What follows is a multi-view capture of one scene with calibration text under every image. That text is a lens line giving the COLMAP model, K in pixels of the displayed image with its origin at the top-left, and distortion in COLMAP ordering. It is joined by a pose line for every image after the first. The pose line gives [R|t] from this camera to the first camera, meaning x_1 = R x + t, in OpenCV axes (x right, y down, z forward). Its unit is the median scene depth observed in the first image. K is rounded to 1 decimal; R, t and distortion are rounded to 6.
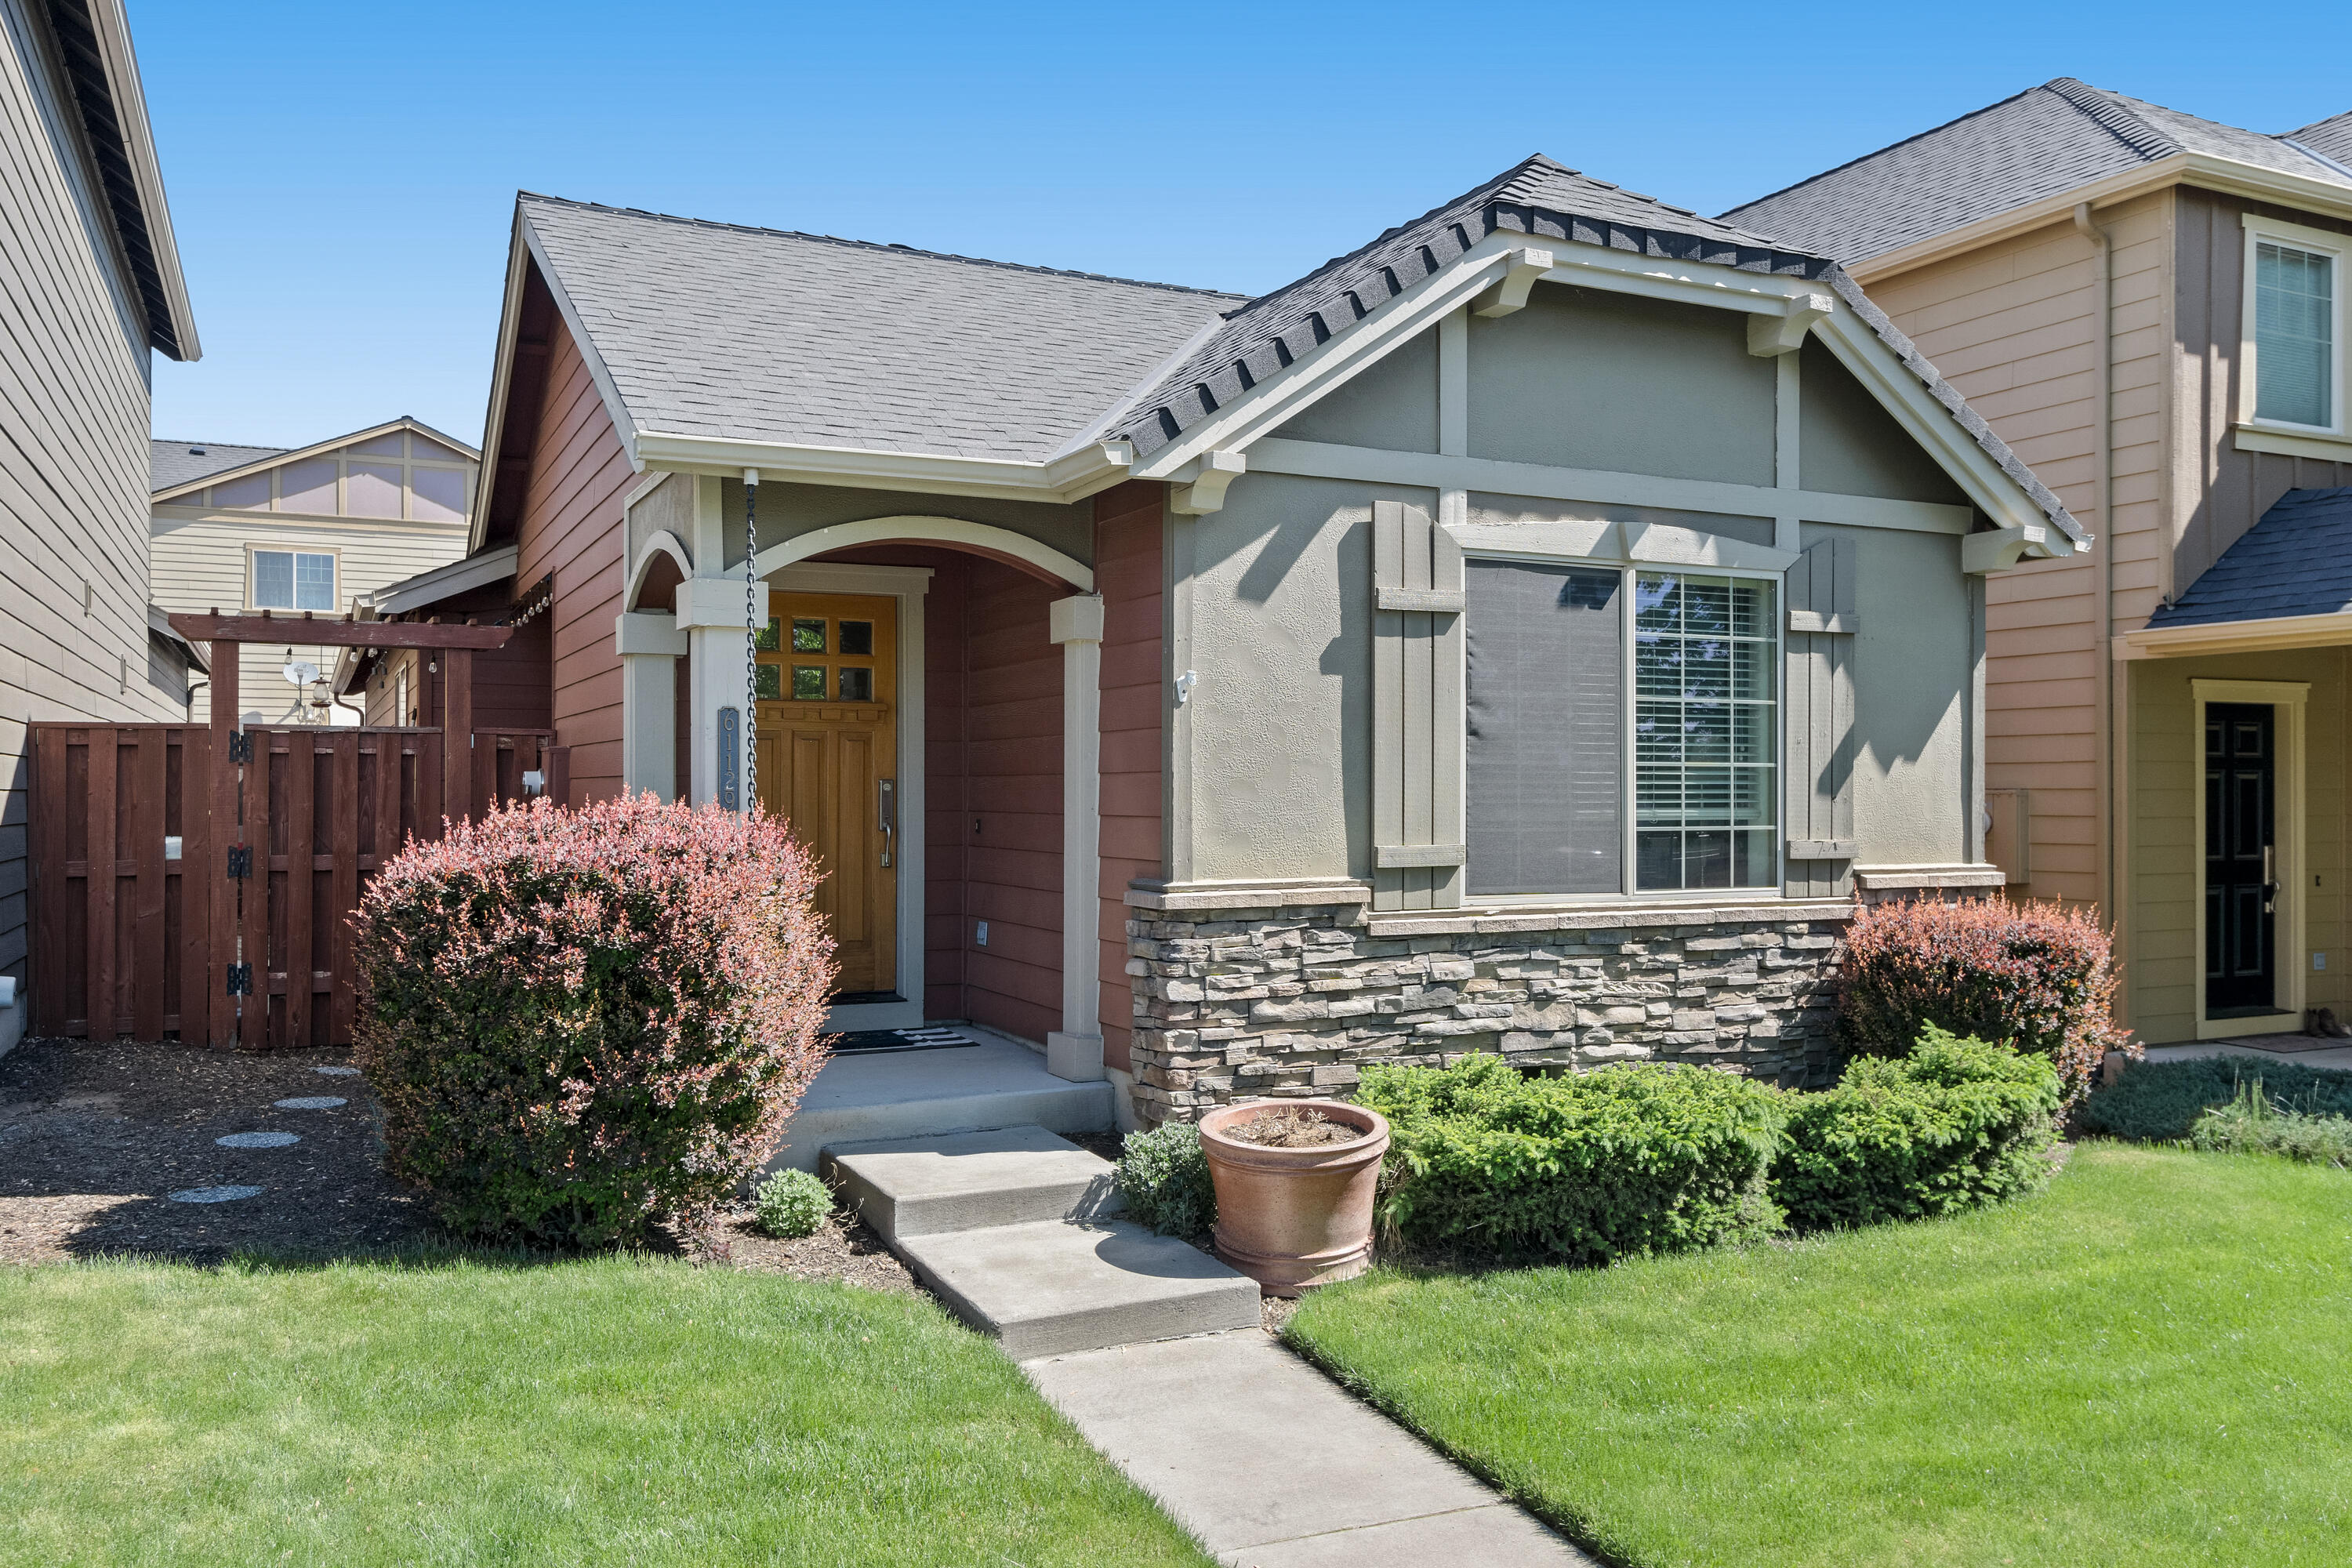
lens RADIAL K [[1826.3, 0, 1179.7], [0, 1826.3, 791.4], [0, 0, 1]] dist [0.007437, 0.002024]
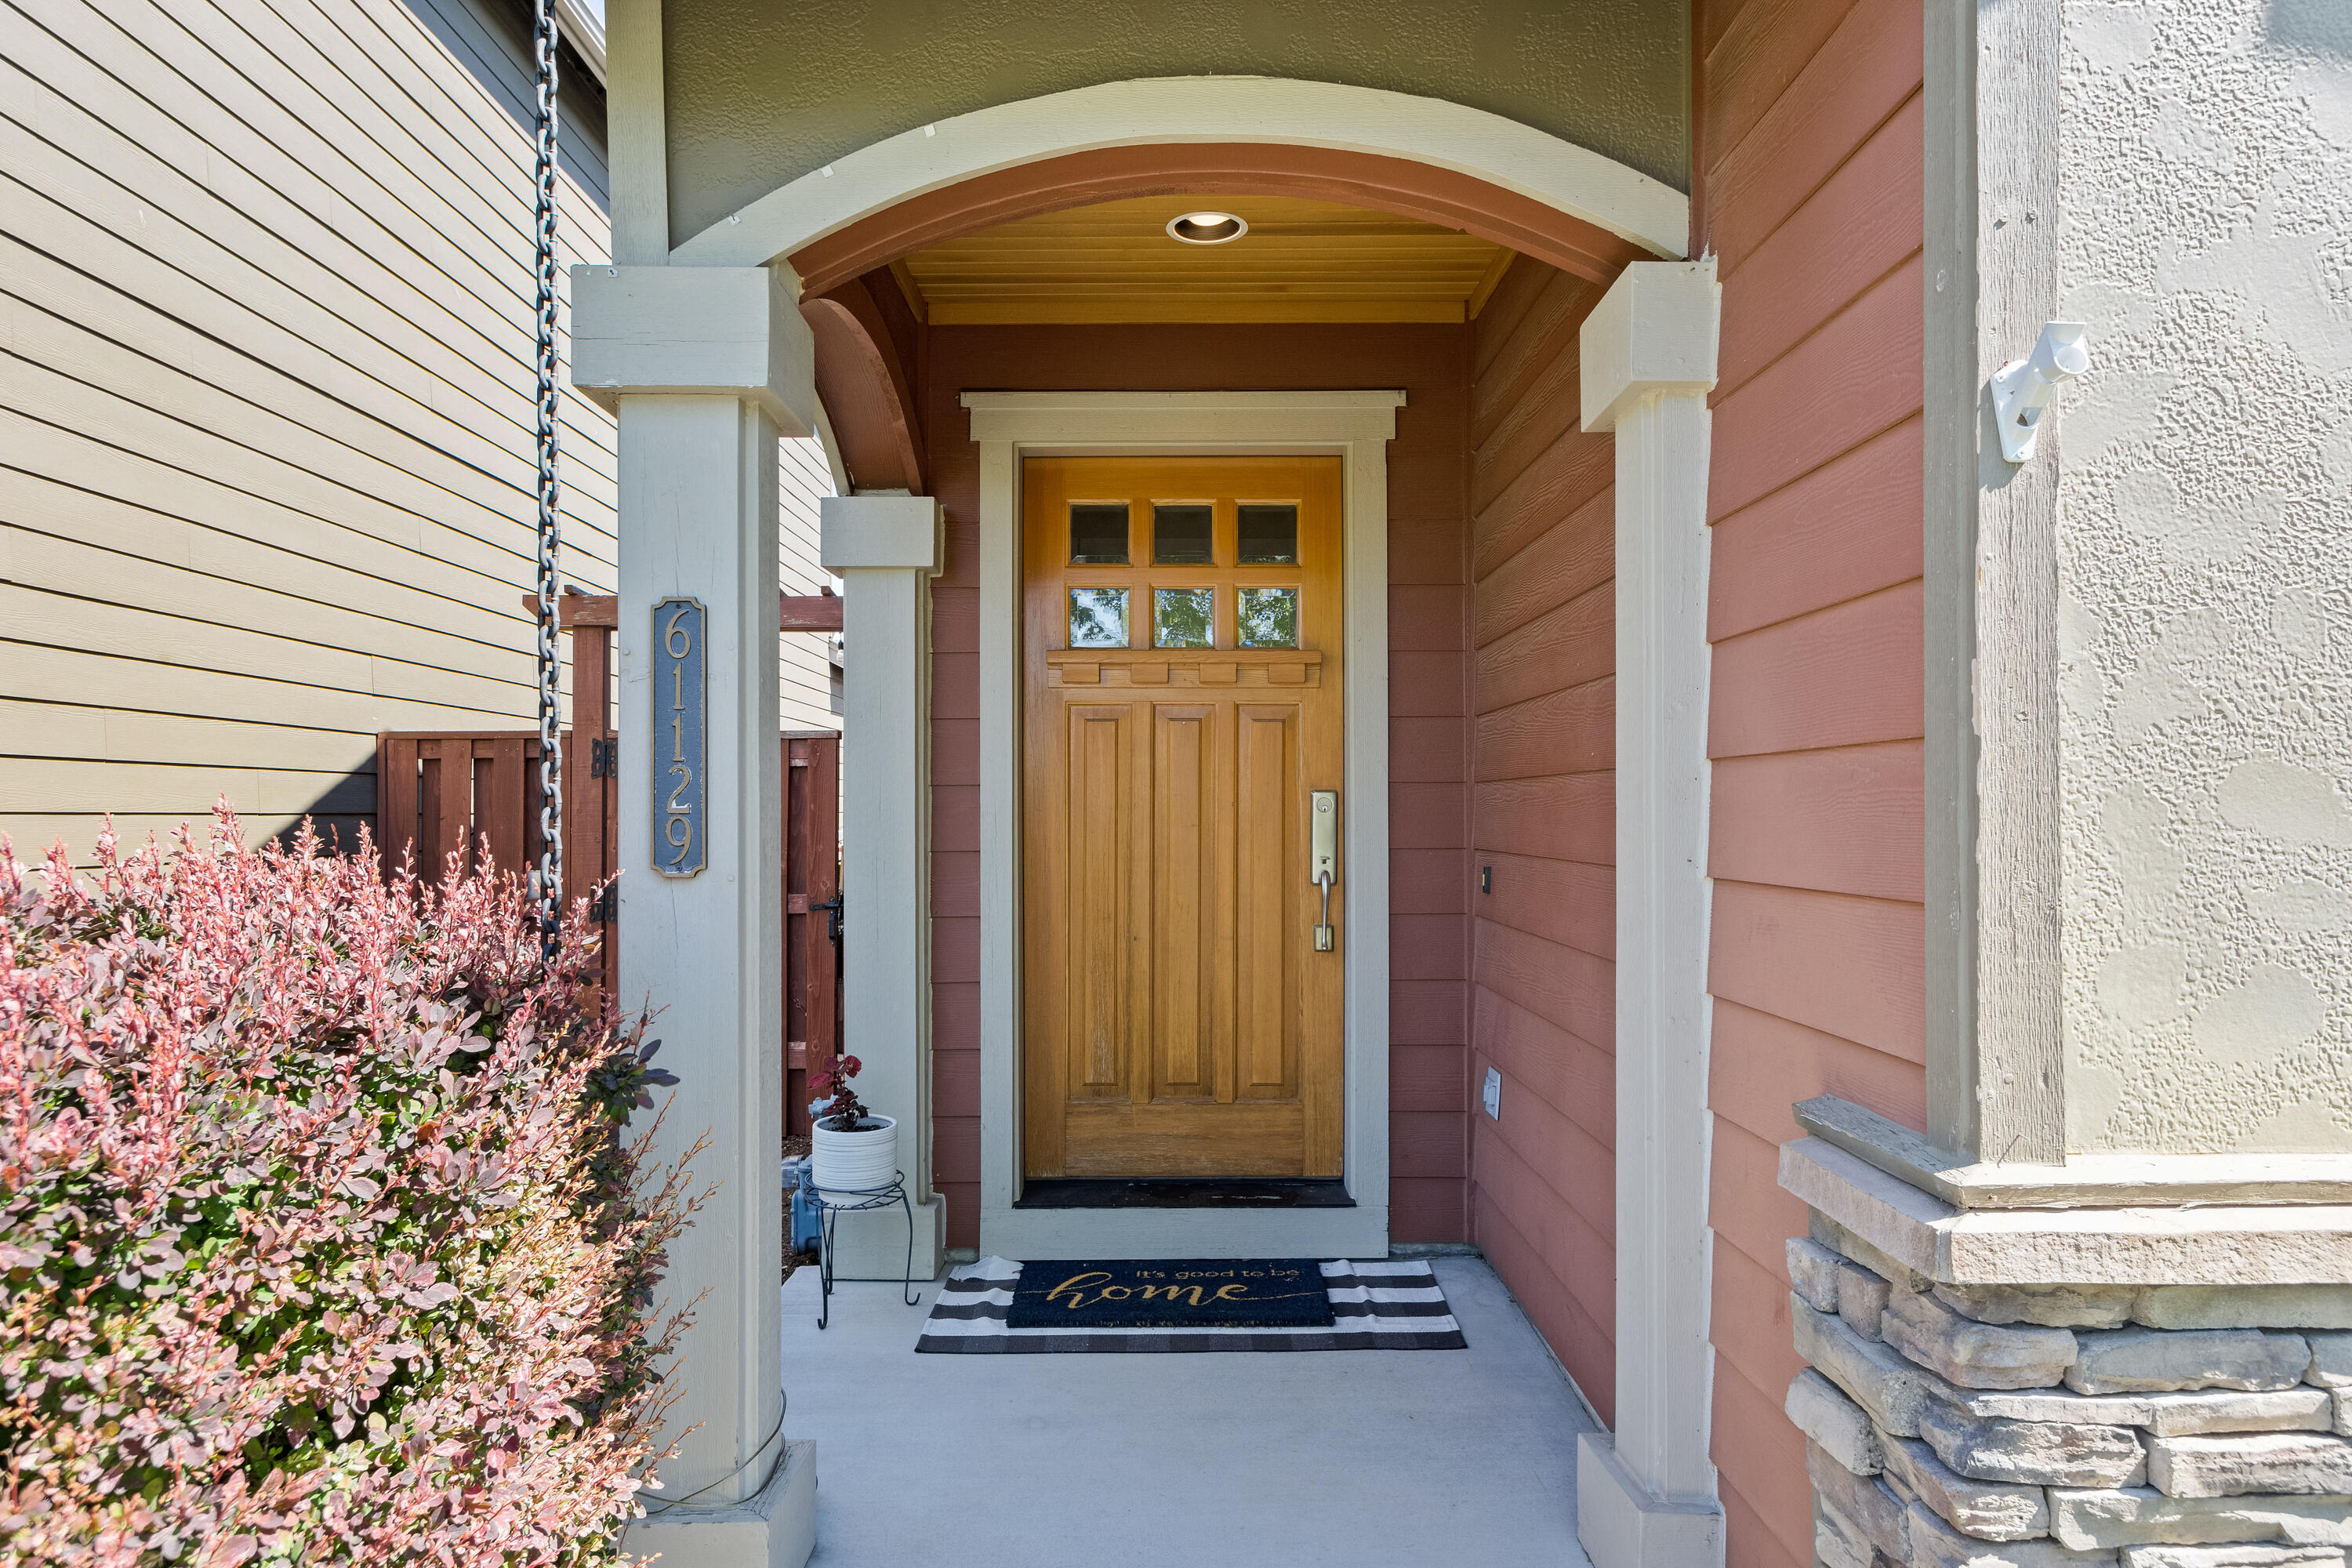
lens RADIAL K [[1474.5, 0, 1181.3], [0, 1474.5, 806.7], [0, 0, 1]] dist [0.001902, 0.001153]
pose [[0.906997, -0.005459, -0.421102, -0.017009], [0.004583, 0.999985, -0.003093, -0.000583], [0.421112, 0.000875, 0.907008, 0.726777]]
